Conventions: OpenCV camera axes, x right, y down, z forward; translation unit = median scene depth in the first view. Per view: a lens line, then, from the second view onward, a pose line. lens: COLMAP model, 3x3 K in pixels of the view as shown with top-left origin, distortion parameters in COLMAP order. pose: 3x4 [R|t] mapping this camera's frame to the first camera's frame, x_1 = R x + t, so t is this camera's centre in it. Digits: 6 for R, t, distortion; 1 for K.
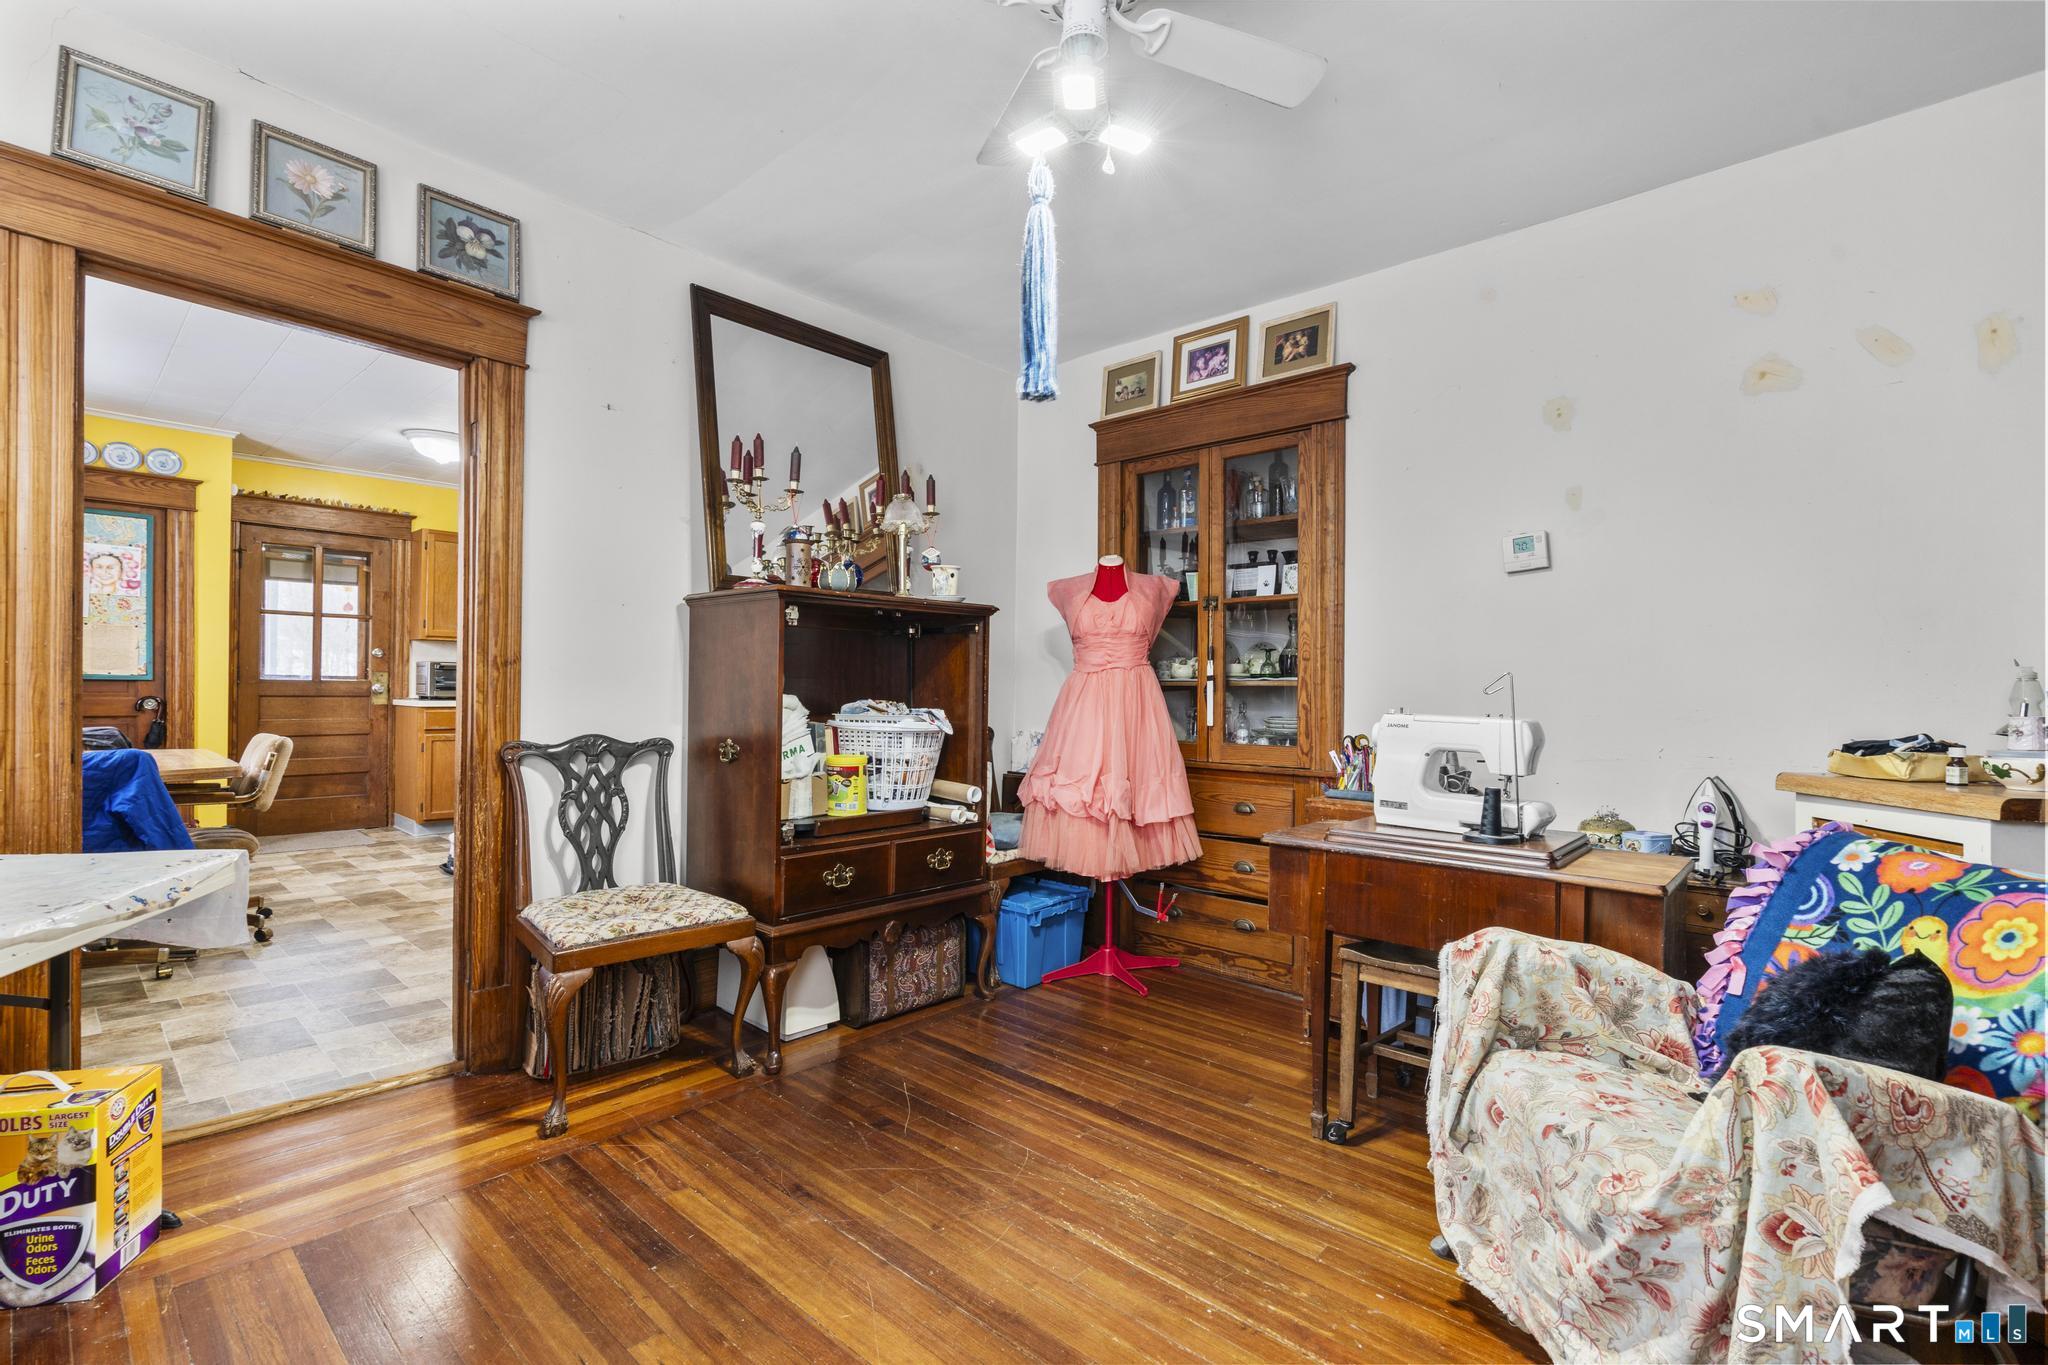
lens RADIAL K [[924.7, 0, 1023.0], [0, 924.7, 679.2], [0, 0, 1]] dist [-0.008212, 0.004663]
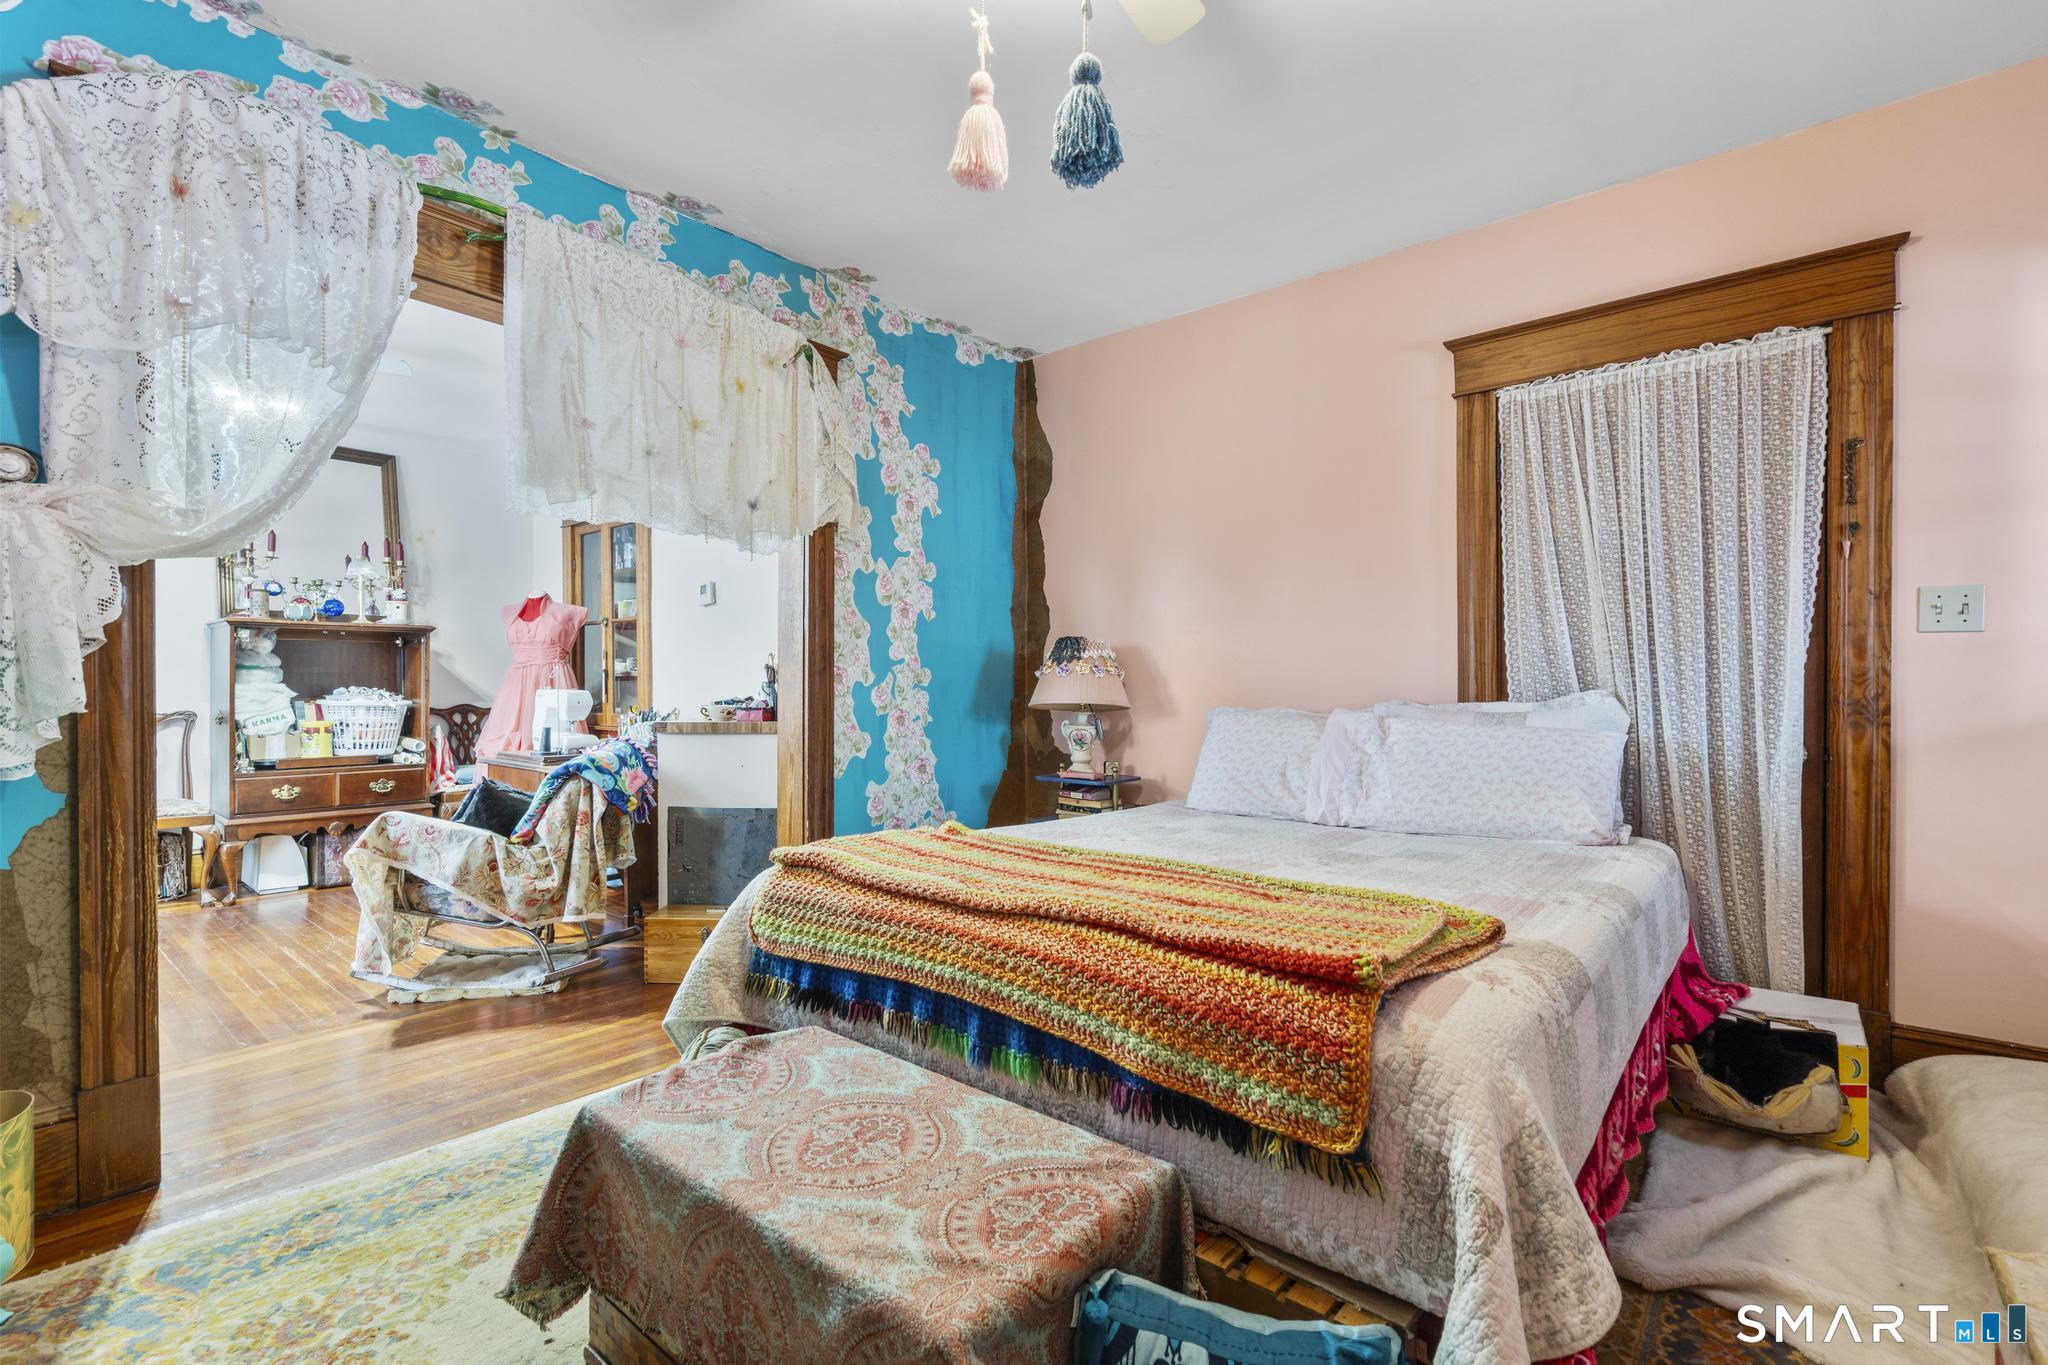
lens RADIAL K [[924.7, 0, 1026.5], [0, 924.7, 693.9], [0, 0, 1]] dist [-0.008212, 0.004663]
pose [[0.999746, -0.006897, 0.021462, 0.982921], [0.006635, 0.999903, 0.012279, 0.024171], [-0.021545, -0.012133, 0.999694, -0.606711]]
